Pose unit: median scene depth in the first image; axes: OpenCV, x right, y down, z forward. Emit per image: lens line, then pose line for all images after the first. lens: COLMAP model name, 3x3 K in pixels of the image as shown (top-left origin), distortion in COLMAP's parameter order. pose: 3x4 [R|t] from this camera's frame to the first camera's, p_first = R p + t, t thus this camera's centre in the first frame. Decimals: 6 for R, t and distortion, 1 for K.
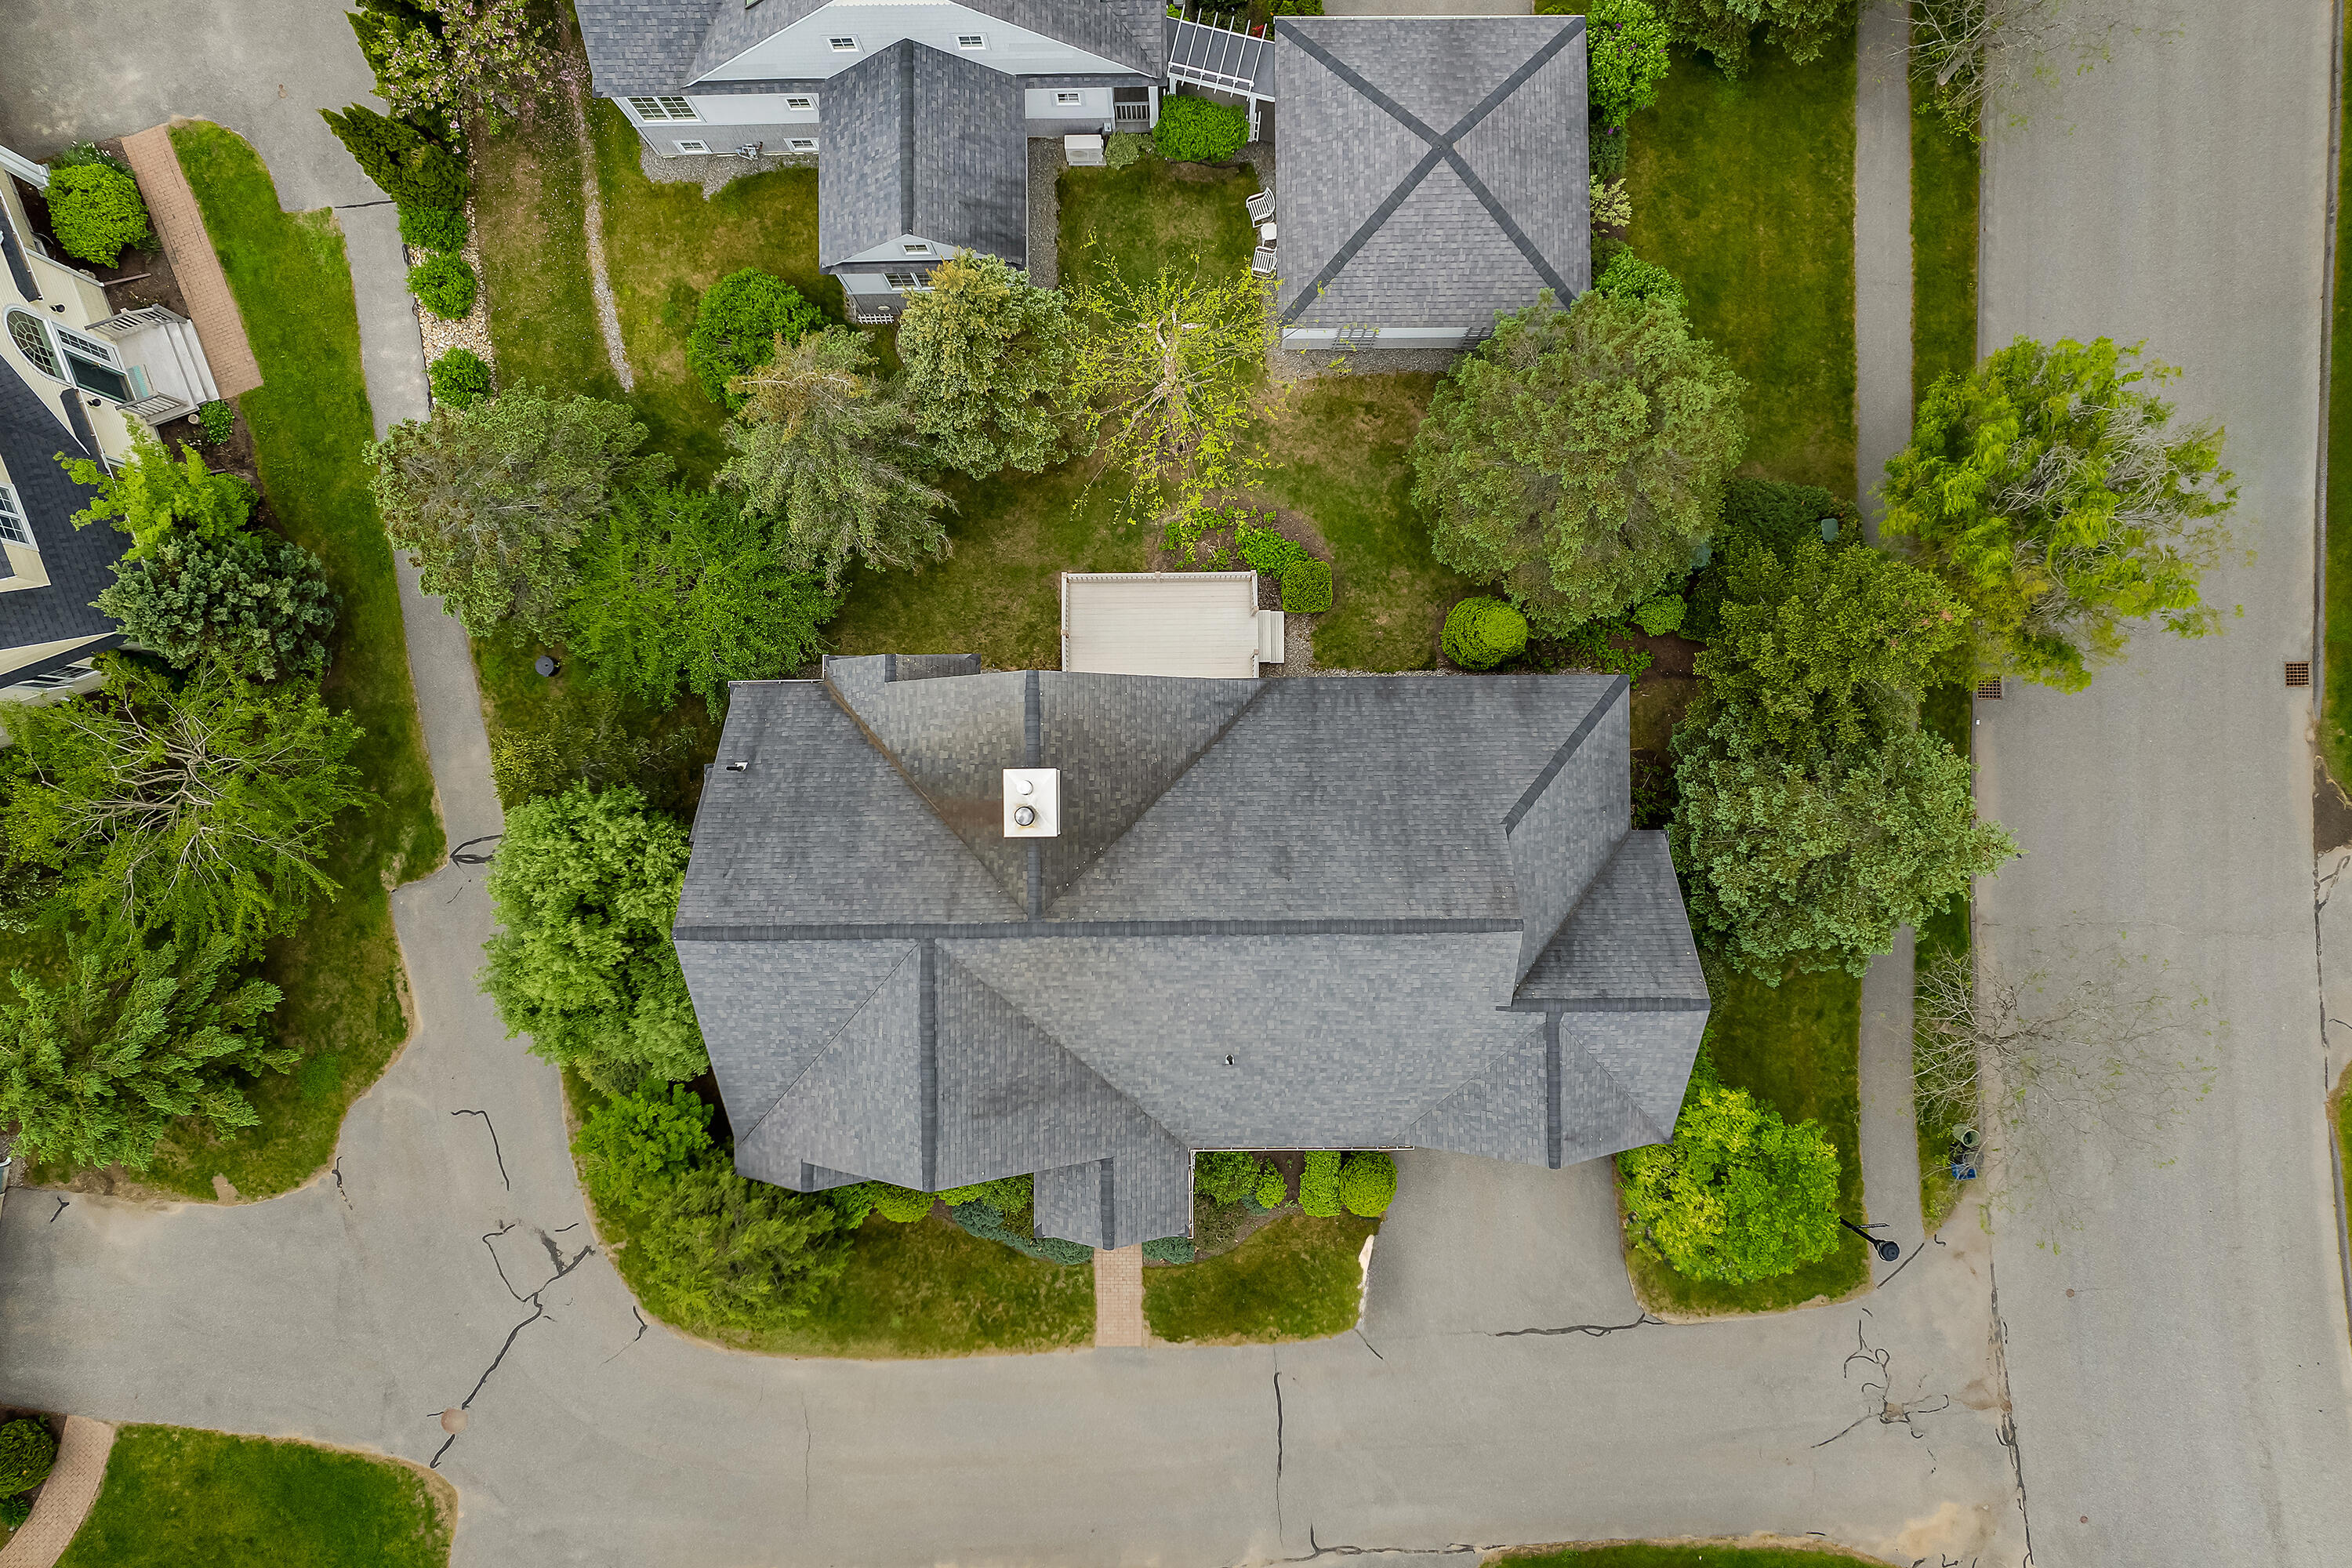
lens RADIAL K [[1496.1, 0, 1184.1], [0, 1496.1, 784.2], [0, 0, 1]] dist [-0.041605, 0.058800]
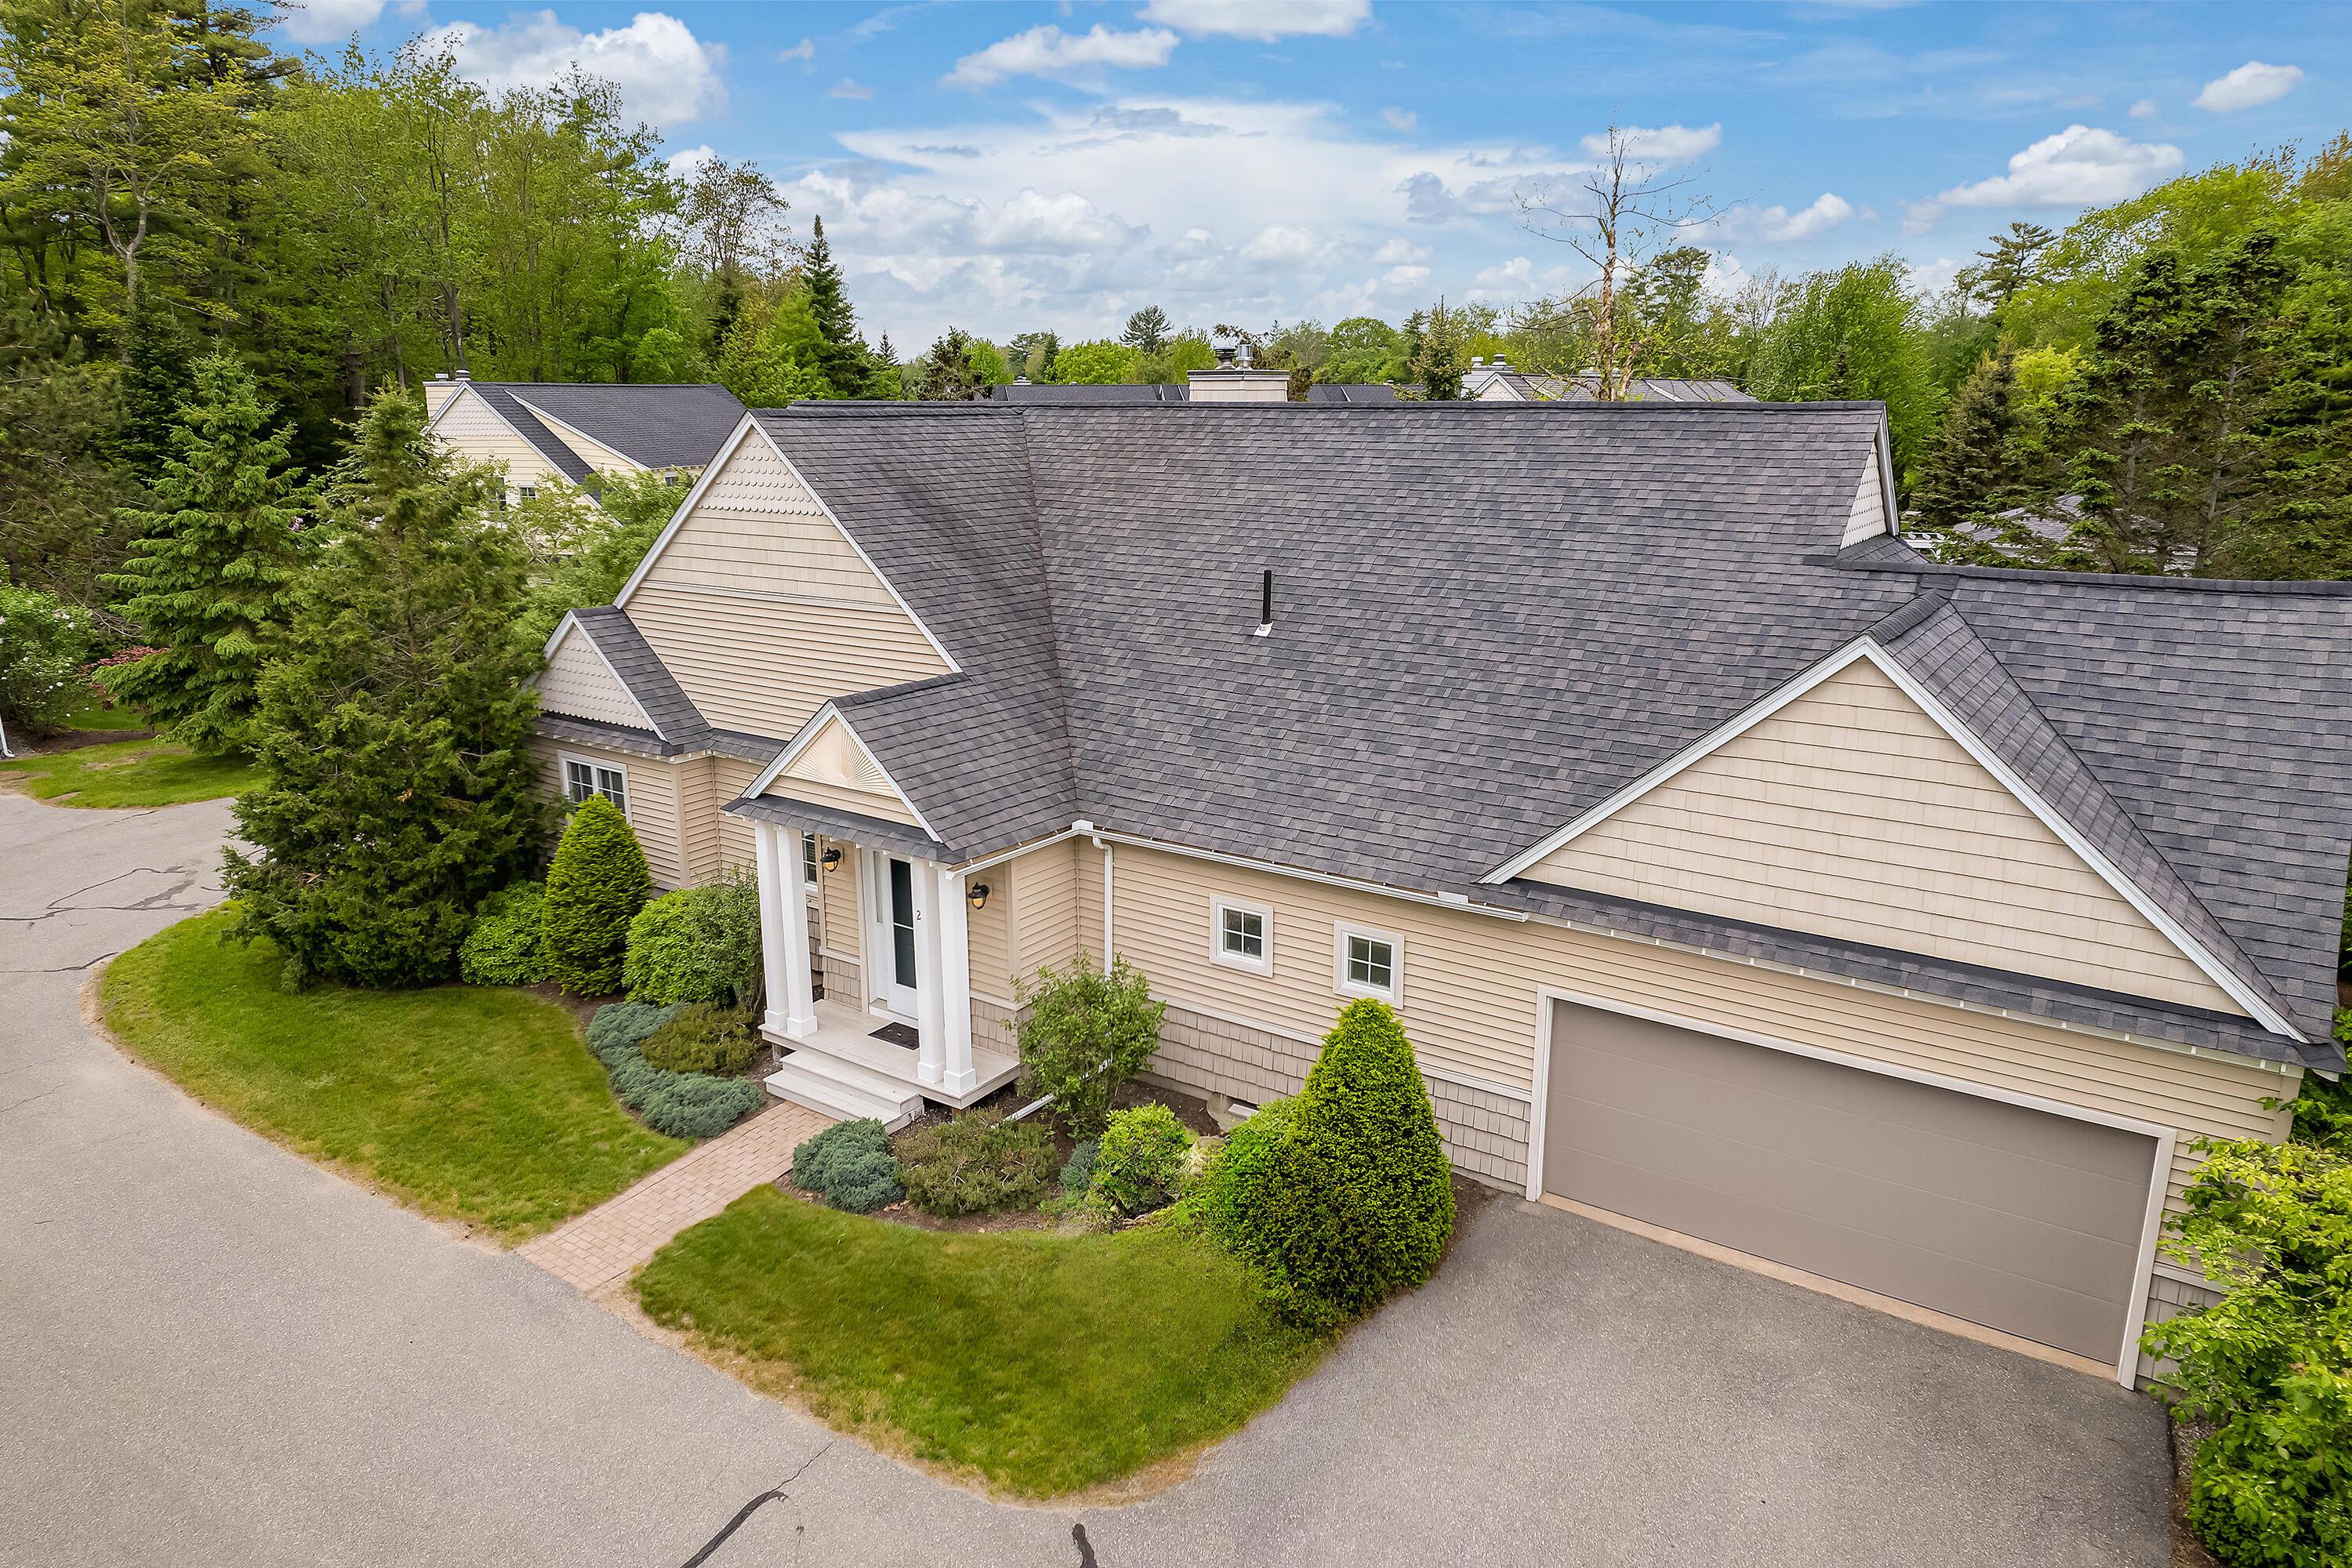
lens RADIAL K [[1496.1, 0, 1184.1], [0, 1496.1, 784.2], [0, 0, 1]] dist [-0.041605, 0.058800]
pose [[0.816414, 0.151085, -0.557352, 0.302279], [-0.577413, 0.226723, -0.784341, 0.610963], [0.007862, 0.962169, 0.272338, 0.877154]]
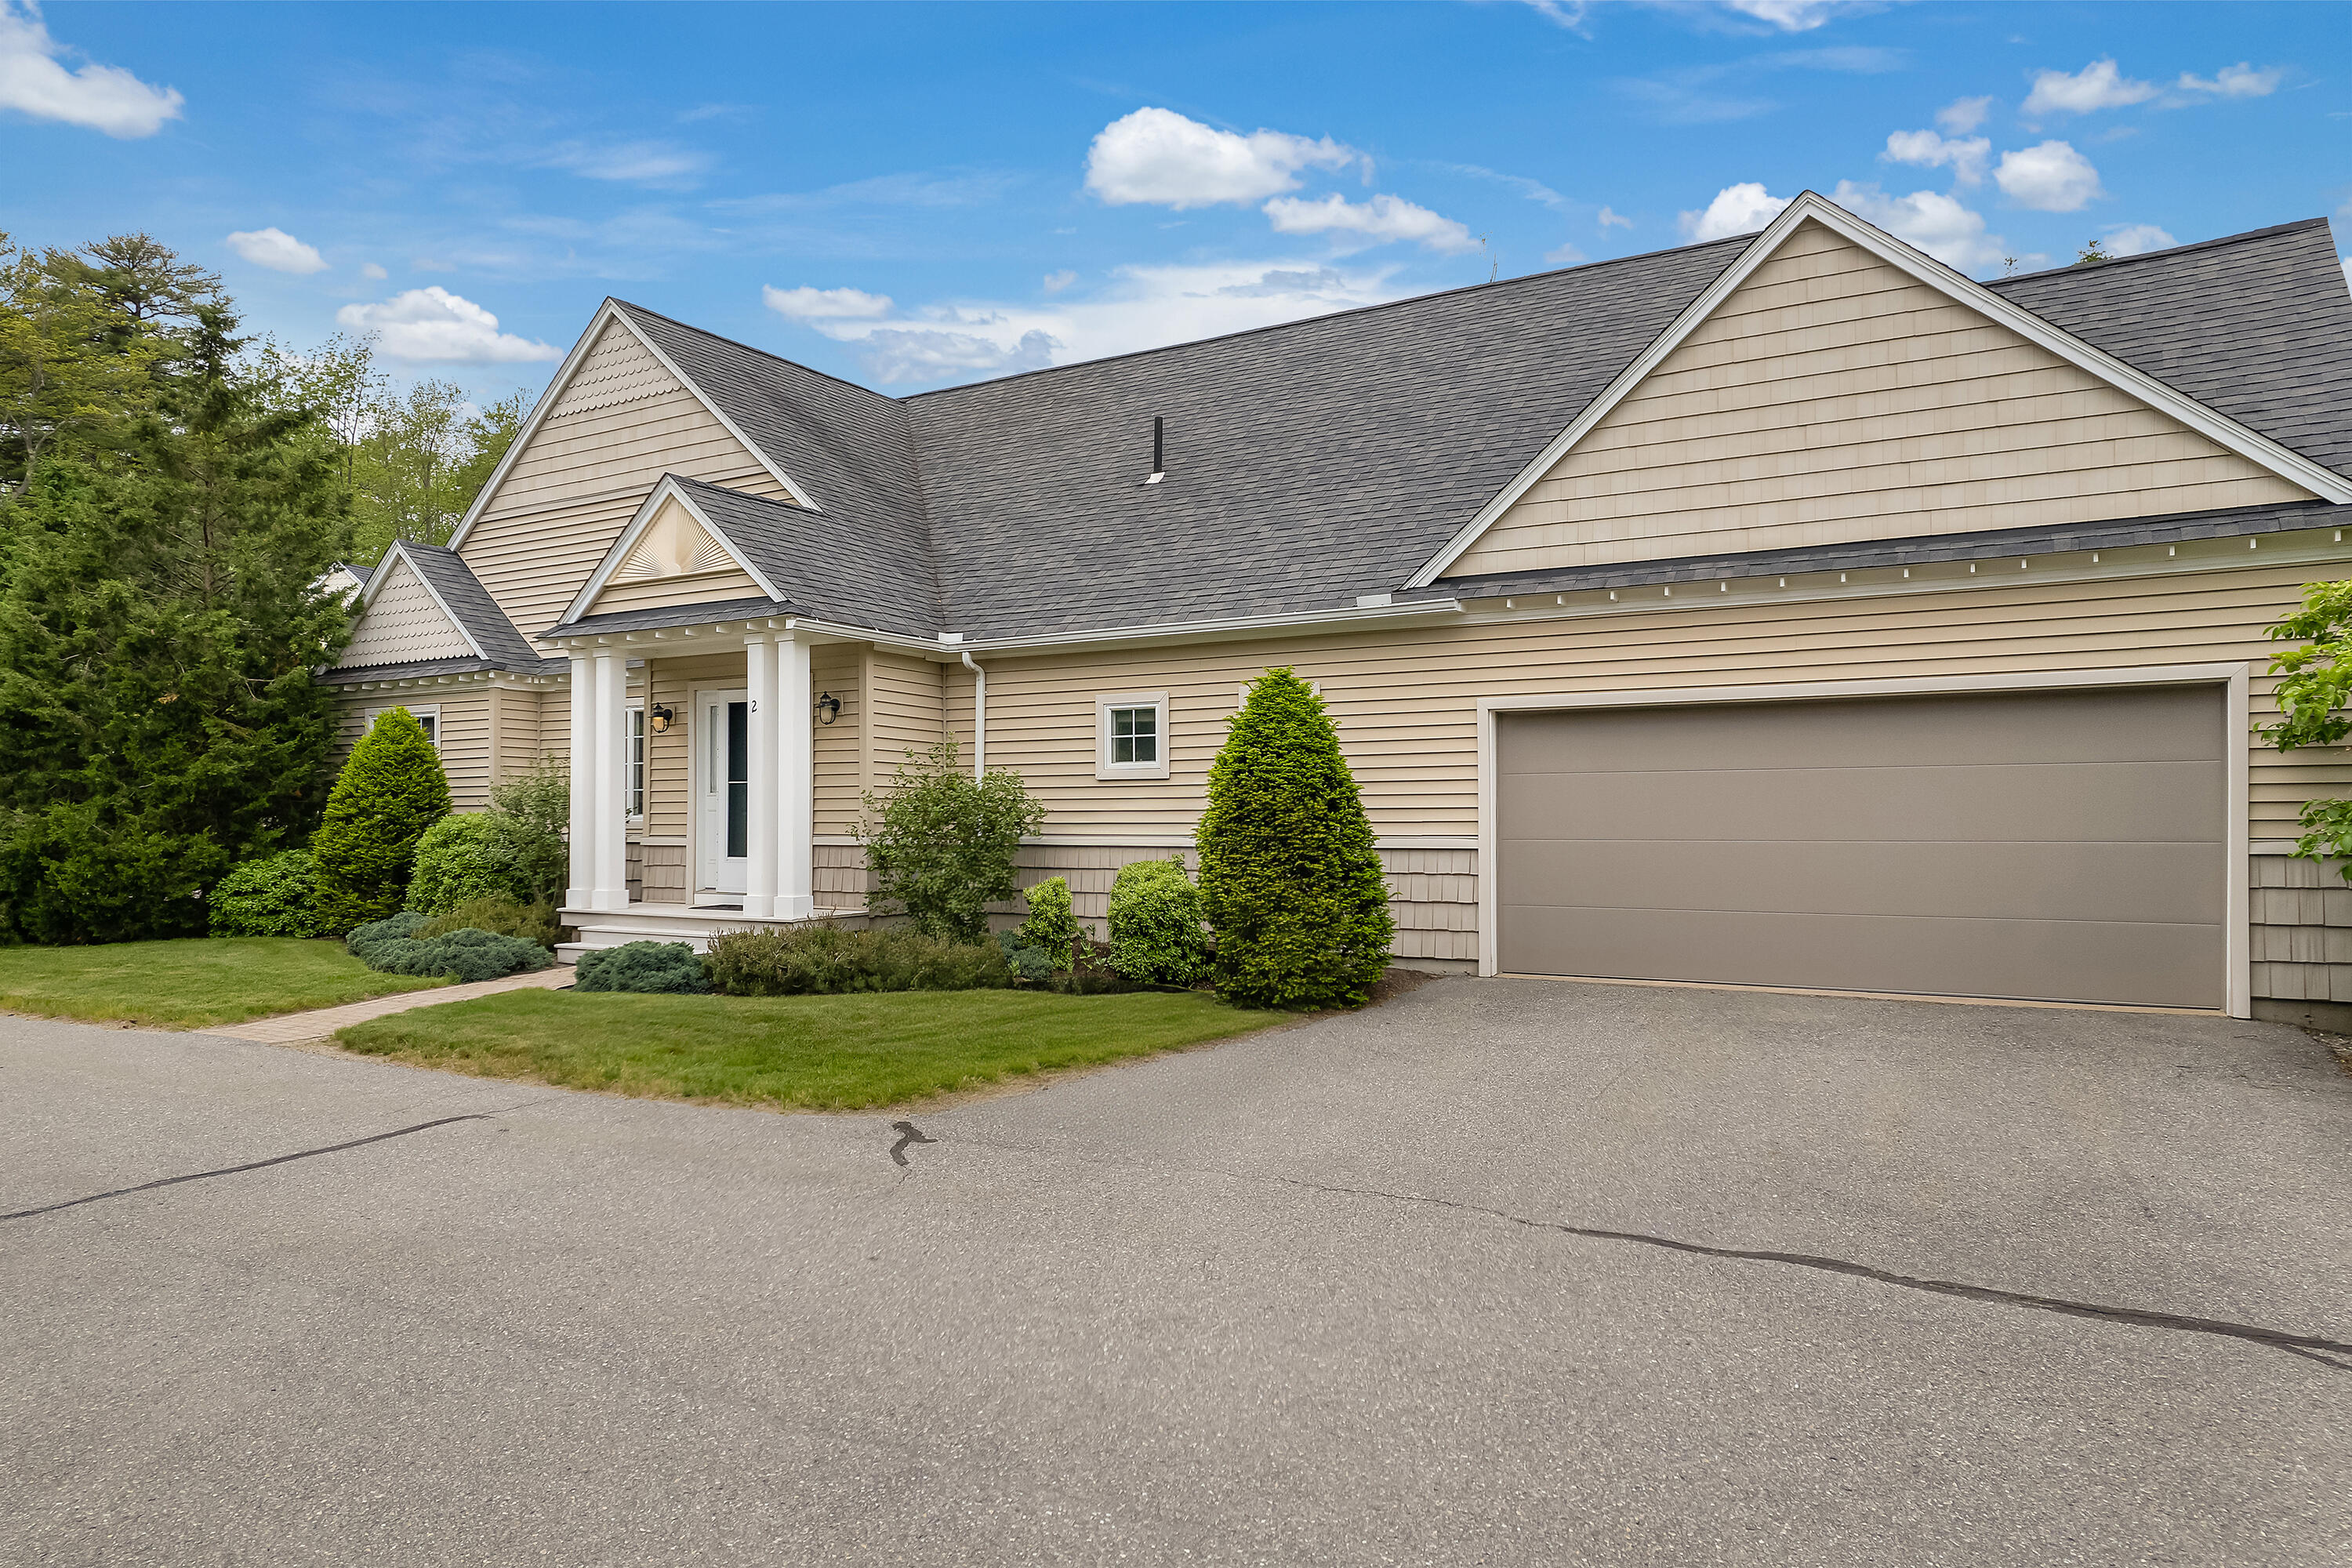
lens RADIAL K [[1495.9, 0, 1176.8], [0, 1495.9, 809.7], [0, 0, 1]] dist [-0.045423, 0.068948]
pose [[0.850713, 0.003826, -0.525617, 0.285949], [-0.525597, 0.017561, -0.850553, 0.581894], [0.005976, 0.999838, 0.016951, 1.064202]]
